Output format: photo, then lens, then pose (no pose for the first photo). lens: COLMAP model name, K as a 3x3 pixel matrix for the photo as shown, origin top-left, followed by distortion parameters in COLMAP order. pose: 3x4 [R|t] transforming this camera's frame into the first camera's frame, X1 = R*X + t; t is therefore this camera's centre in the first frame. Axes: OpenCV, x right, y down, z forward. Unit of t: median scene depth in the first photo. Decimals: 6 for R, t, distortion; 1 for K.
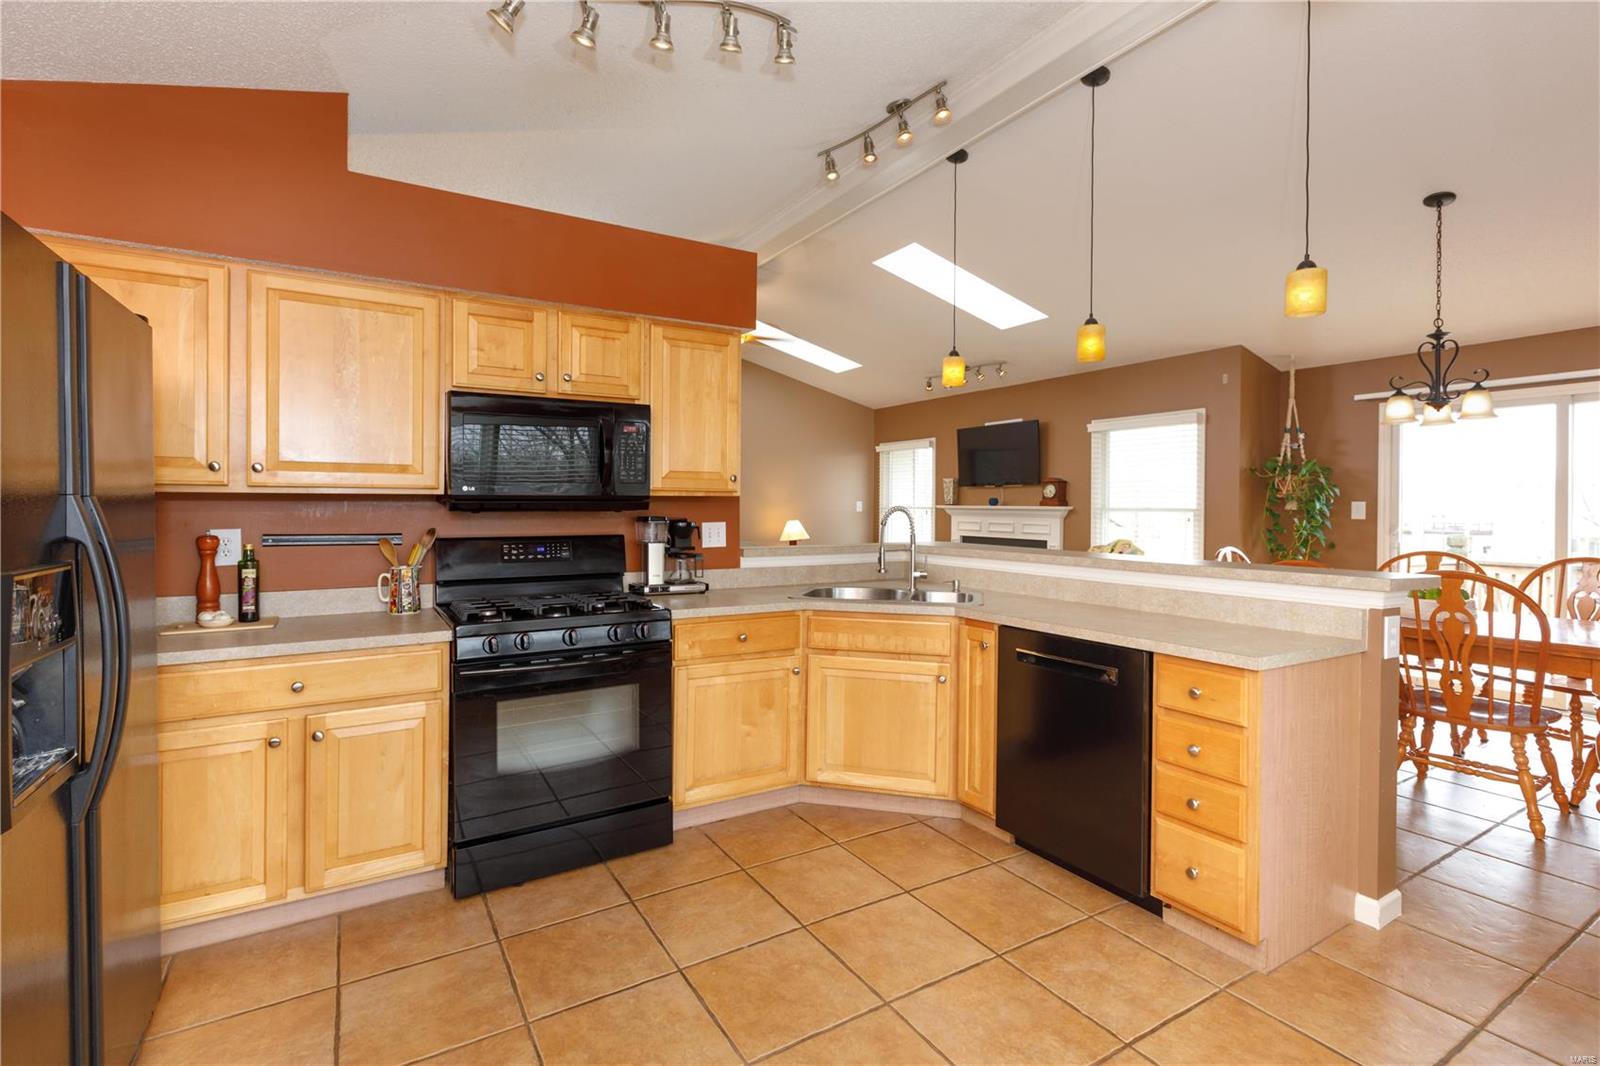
lens RADIAL K [[730.2, 0, 786.4], [0, 730.2, 507.3], [0, 0, 1]] dist [0.005677, -0.000910]
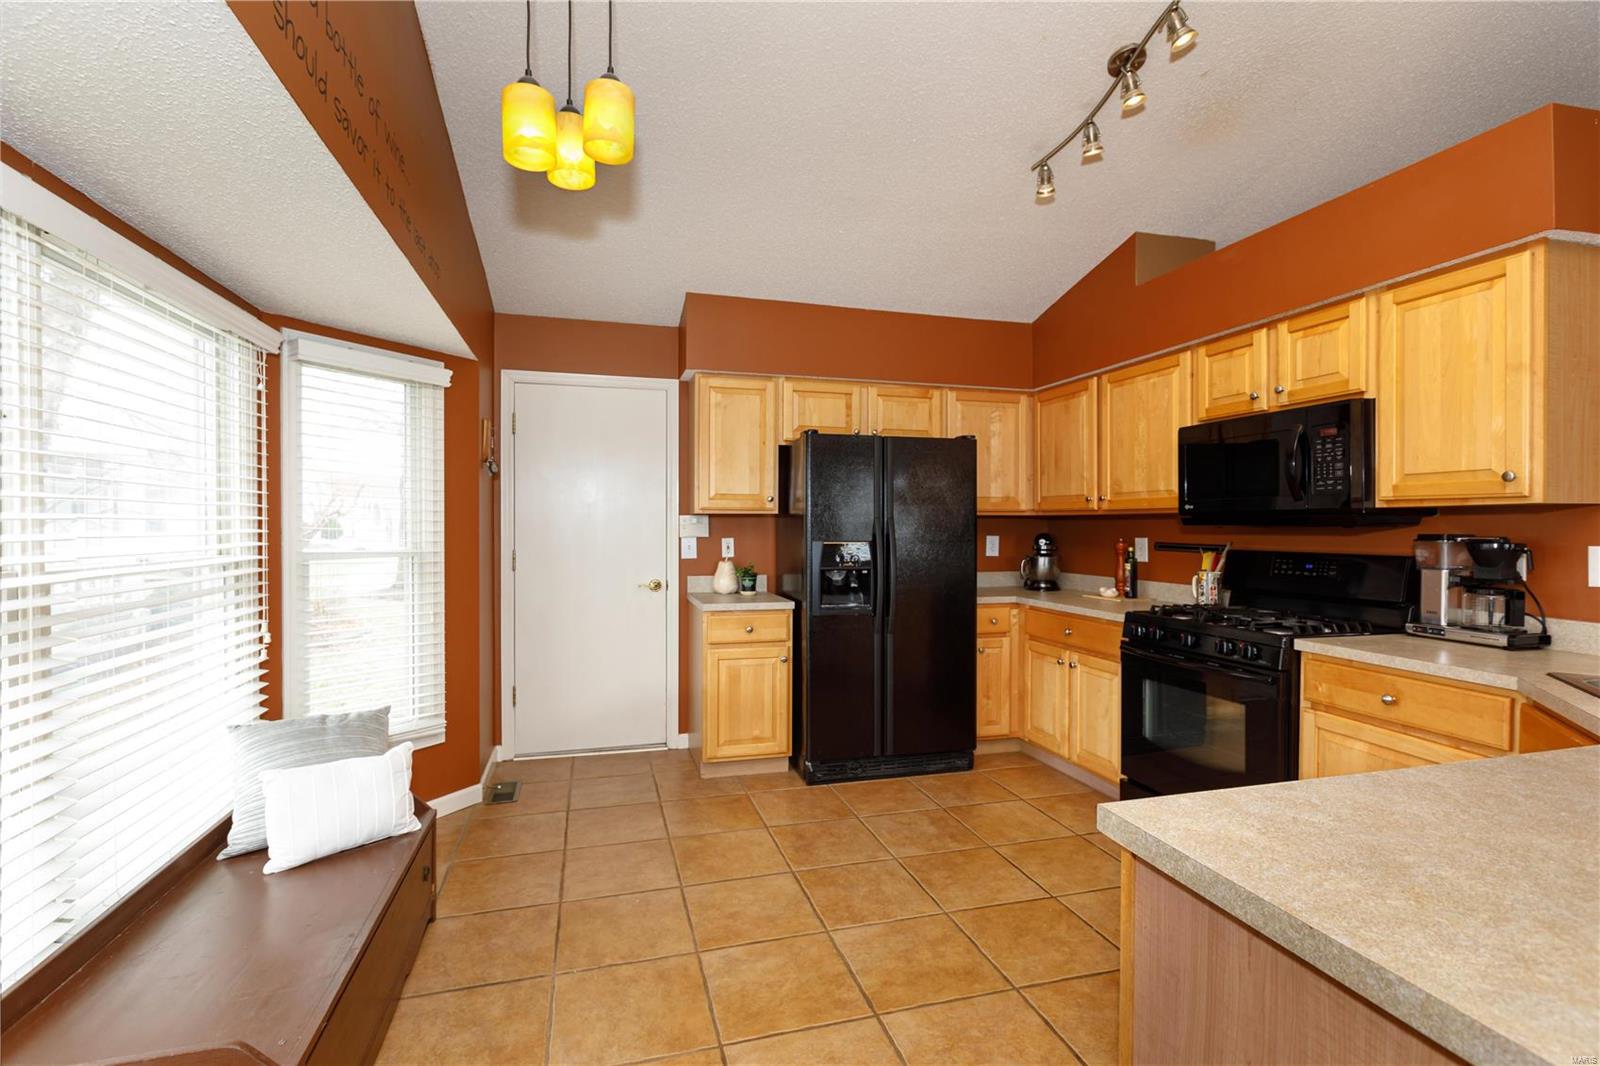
lens RADIAL K [[730.2, 0, 796.6], [0, 730.2, 527.3], [0, 0, 1]] dist [0.005677, -0.000910]
pose [[-0.259936, 0.004094, -0.965617, 1.232321], [0.004155, 0.999986, 0.003122, 0.001275], [0.965617, -0.003201, -0.259950, 0.959951]]
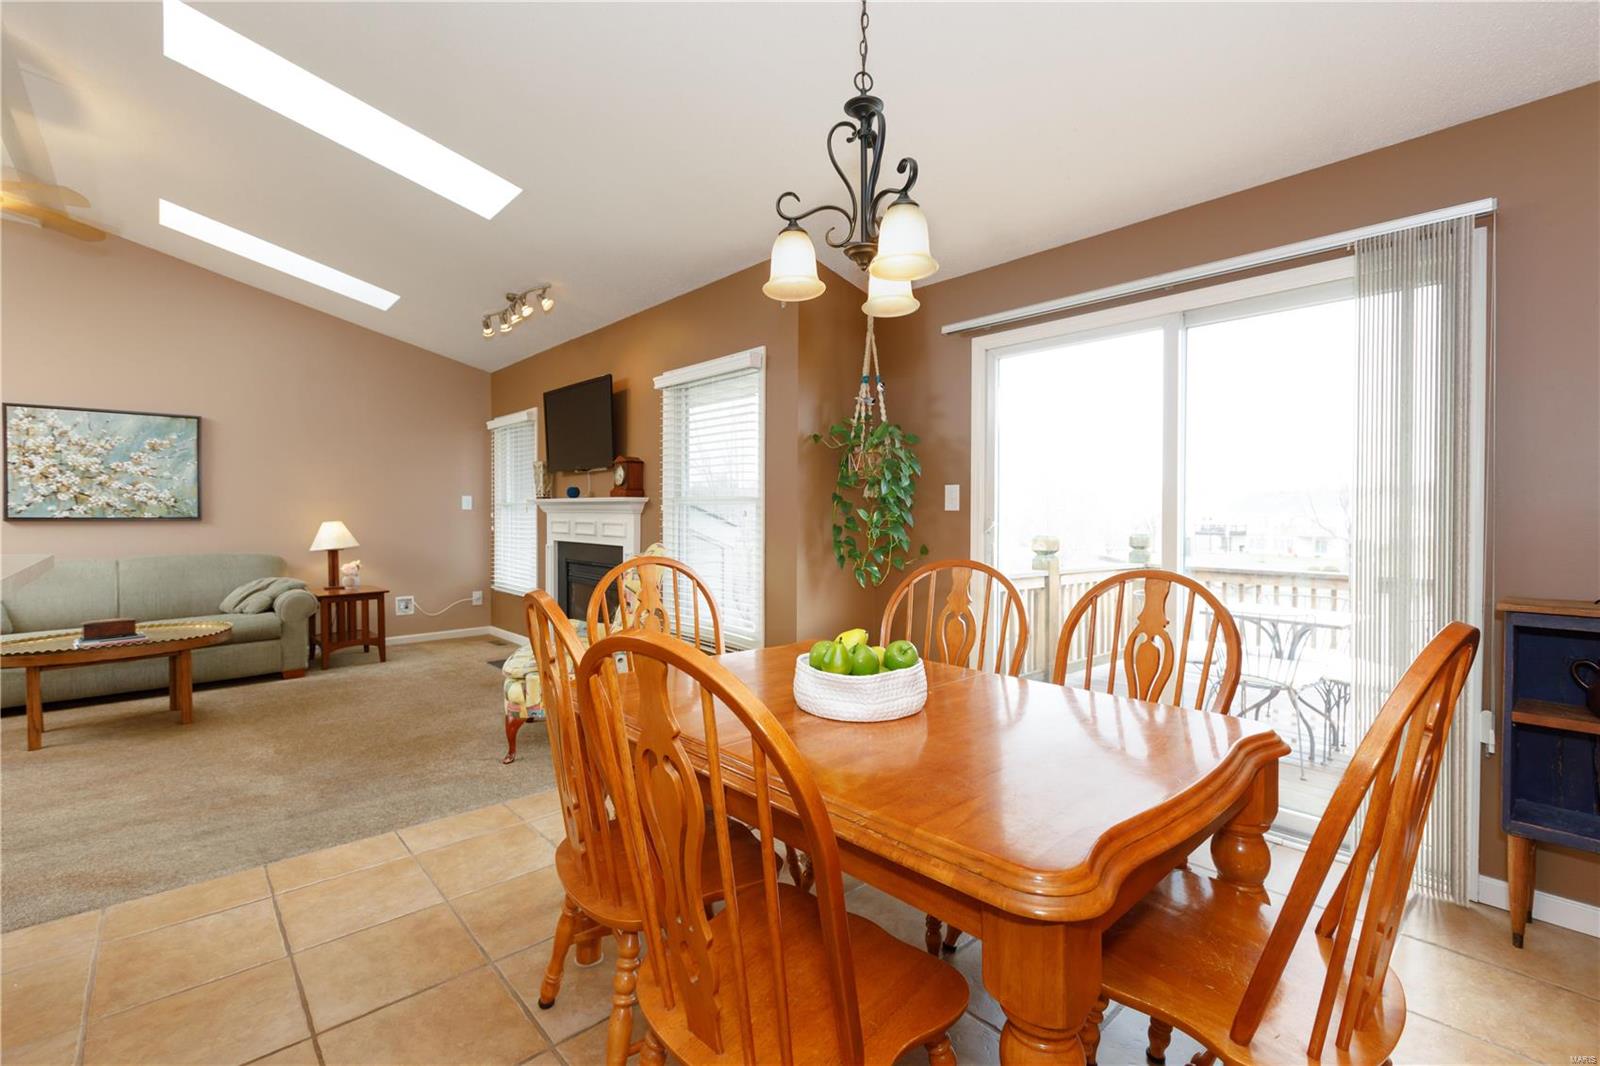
lens RADIAL K [[730.2, 0, 802.7], [0, 730.2, 526.5], [0, 0, 1]] dist [0.005677, -0.000910]
pose [[0.979466, -0.004879, 0.201552, 0.358635], [0.001134, 0.999825, 0.018691, 0.012449], [-0.201608, -0.018079, 0.979299, 0.256727]]
